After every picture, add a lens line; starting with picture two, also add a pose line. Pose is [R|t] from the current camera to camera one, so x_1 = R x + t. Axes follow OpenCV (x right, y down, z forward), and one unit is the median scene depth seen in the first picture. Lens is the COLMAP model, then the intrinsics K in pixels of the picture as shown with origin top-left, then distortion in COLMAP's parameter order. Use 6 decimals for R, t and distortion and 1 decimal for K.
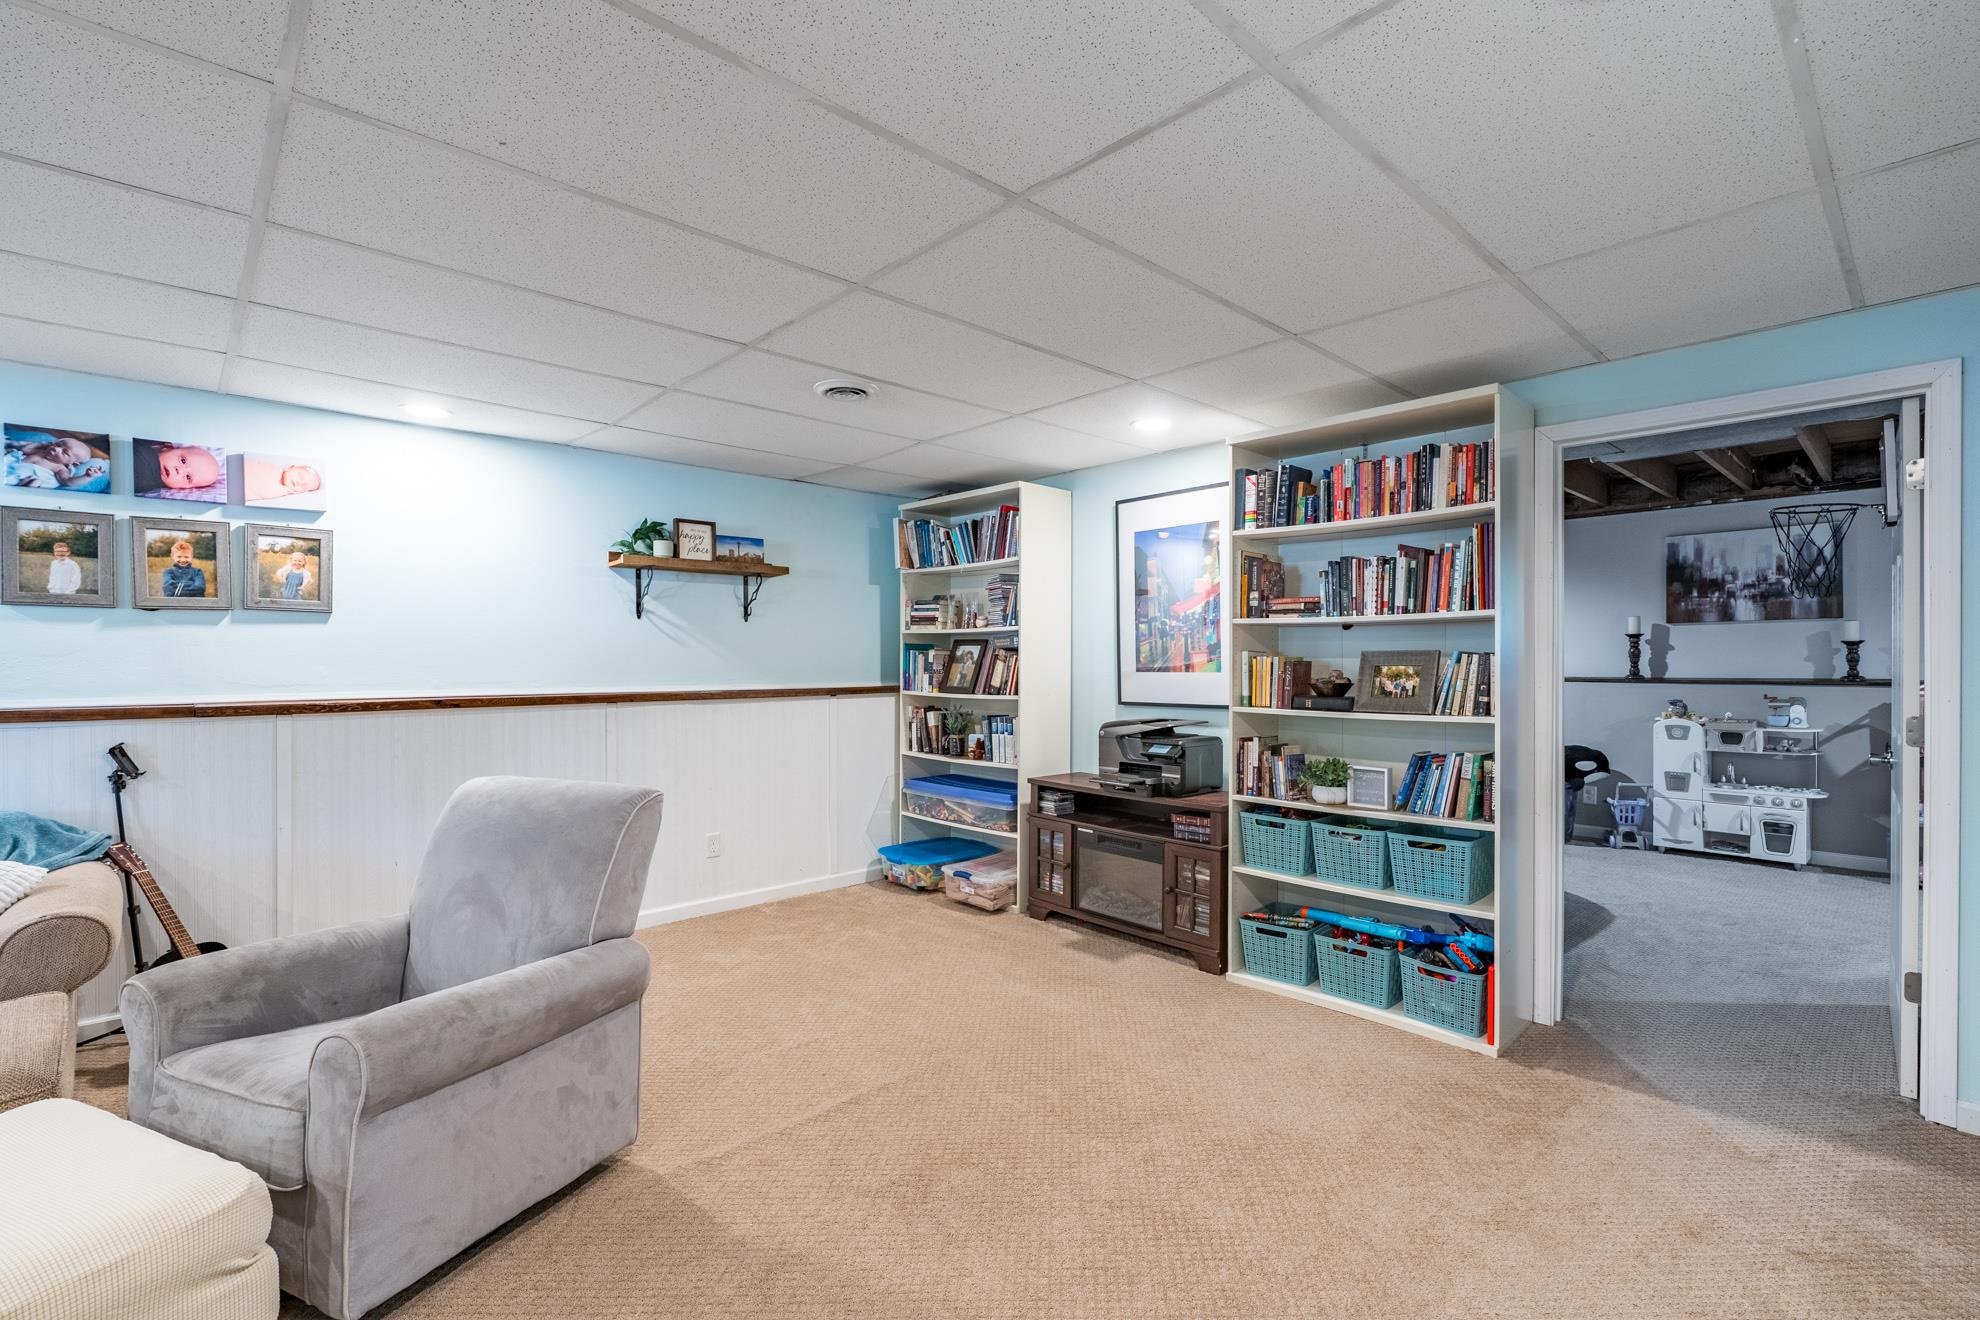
lens RADIAL K [[901.2, 0, 992.6], [0, 901.2, 668.3], [0, 0, 1]] dist [-0.005985, 0.001475]
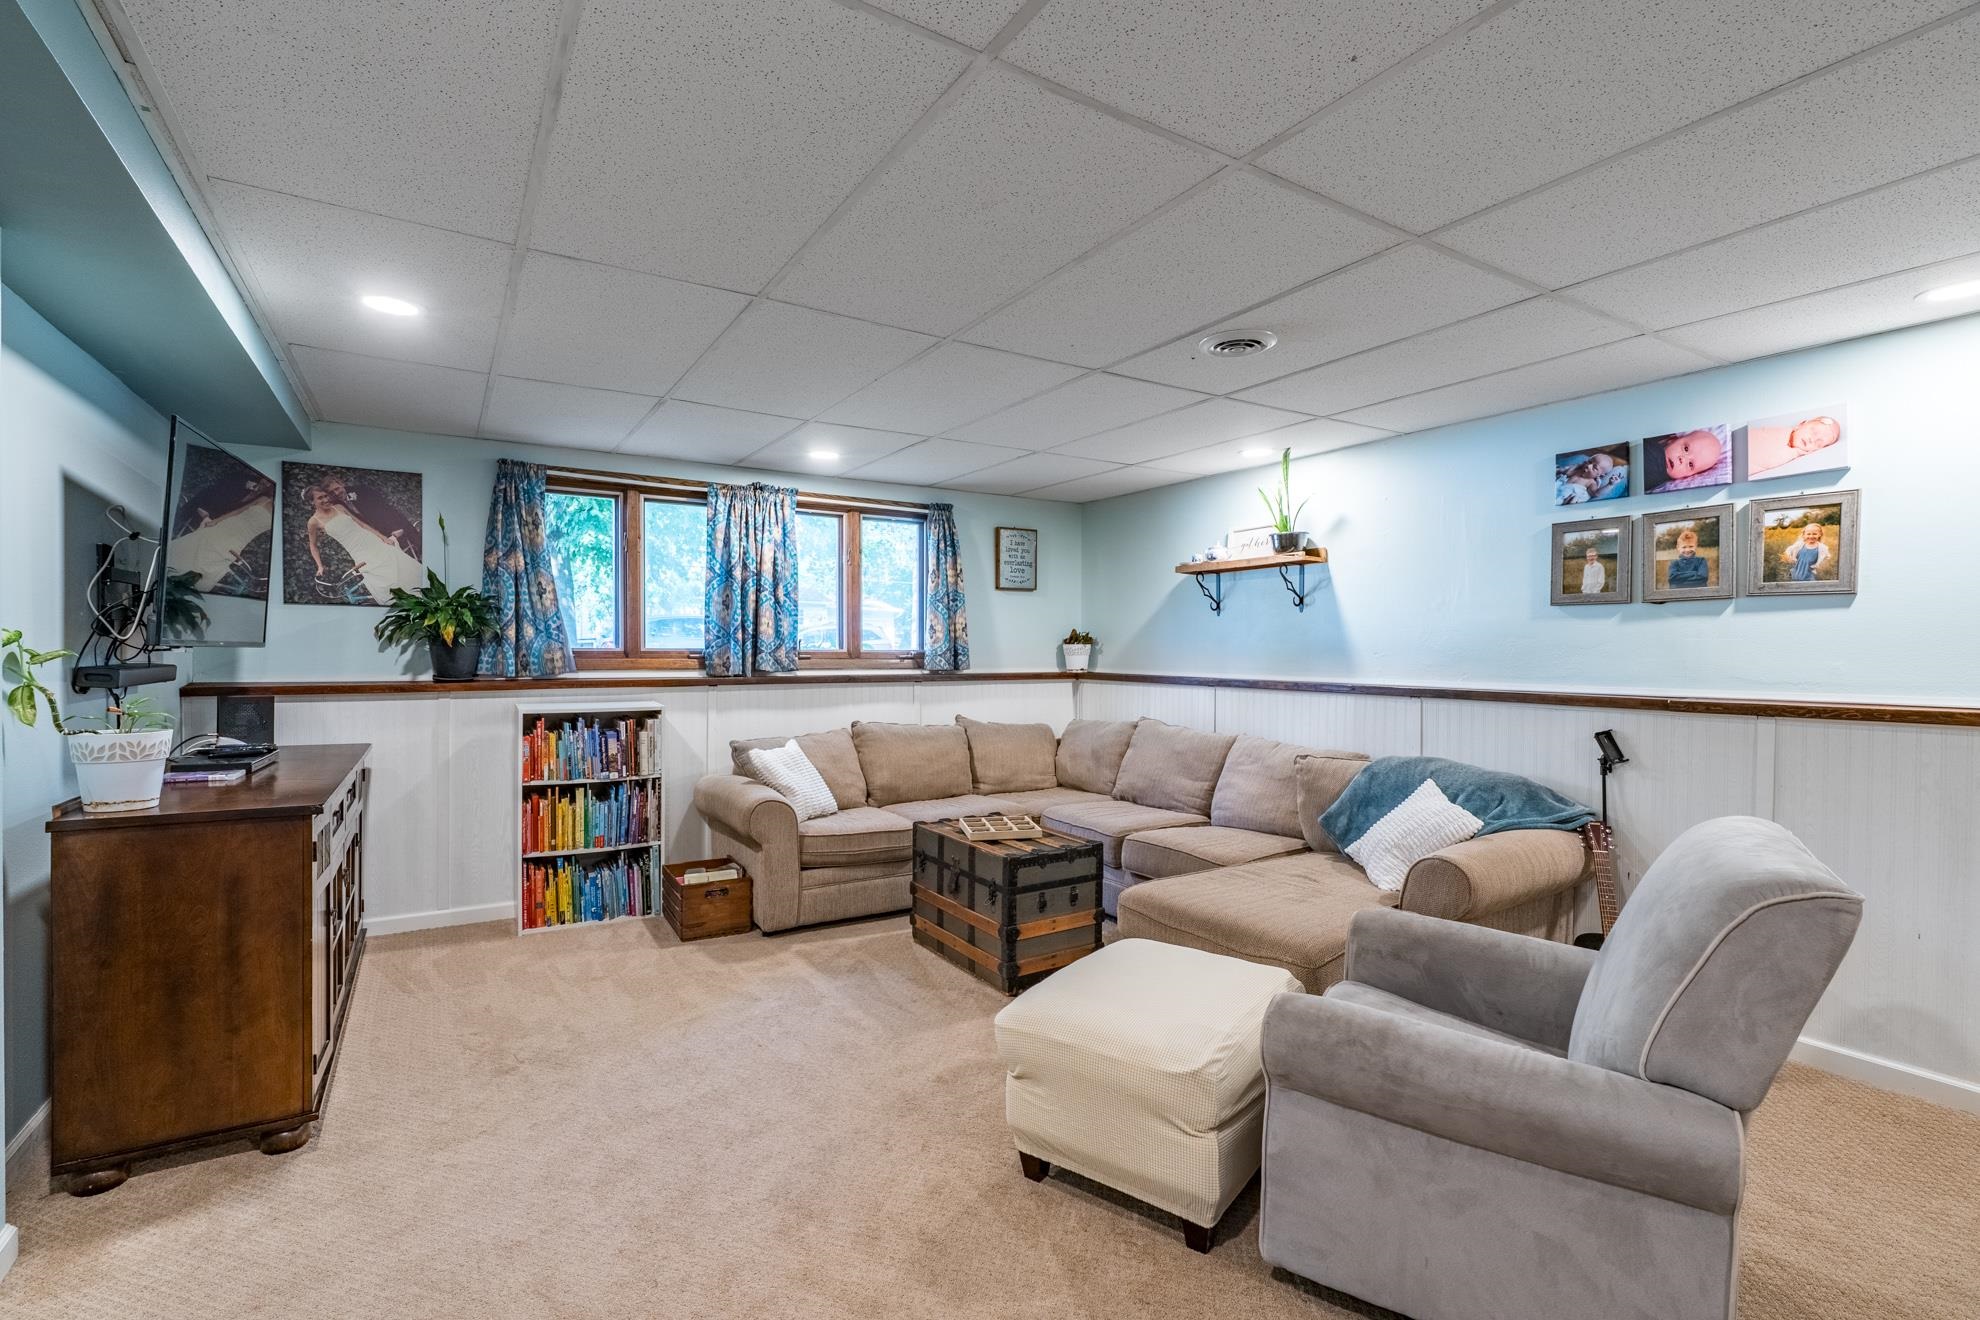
lens RADIAL K [[901.2, 0, 997.4], [0, 901.2, 657.5], [0, 0, 1]] dist [-0.005985, 0.001475]
pose [[-0.204242, 0.009466, -0.978875, 0.221551], [-0.014884, 0.999808, 0.012774, -0.005110], [0.978807, 0.017179, -0.204062, 0.486731]]
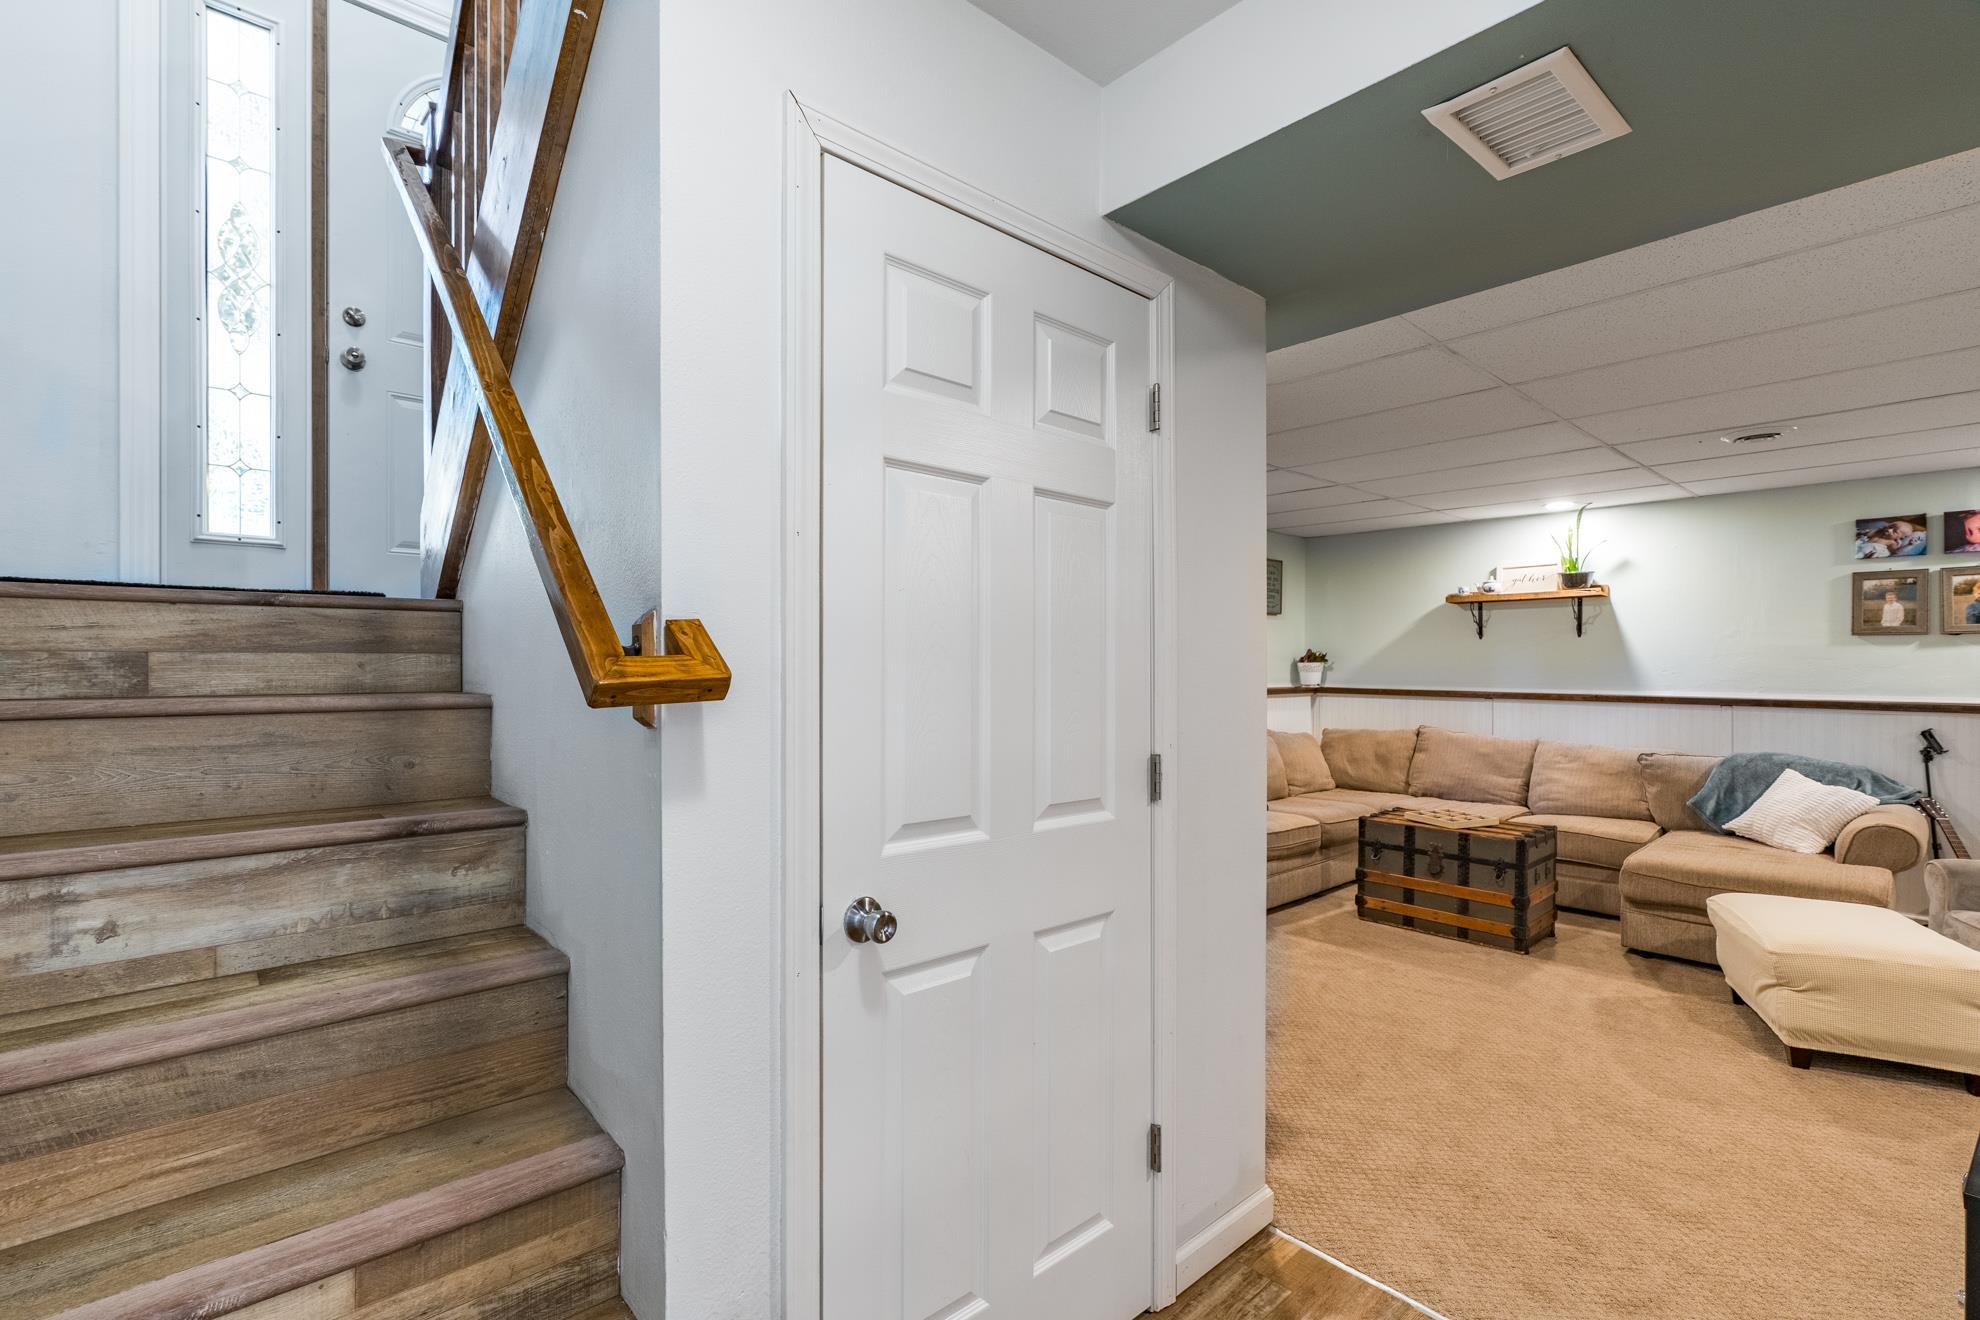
lens RADIAL K [[901.2, 0, 947.9], [0, 901.2, 669.0], [0, 0, 1]] dist [-0.005985, 0.001475]
pose [[-0.033453, 0.007511, -0.999412, 0.501542], [-0.015294, 0.999851, 0.008026, 0.000253], [0.999323, 0.015554, -0.033333, -0.511083]]
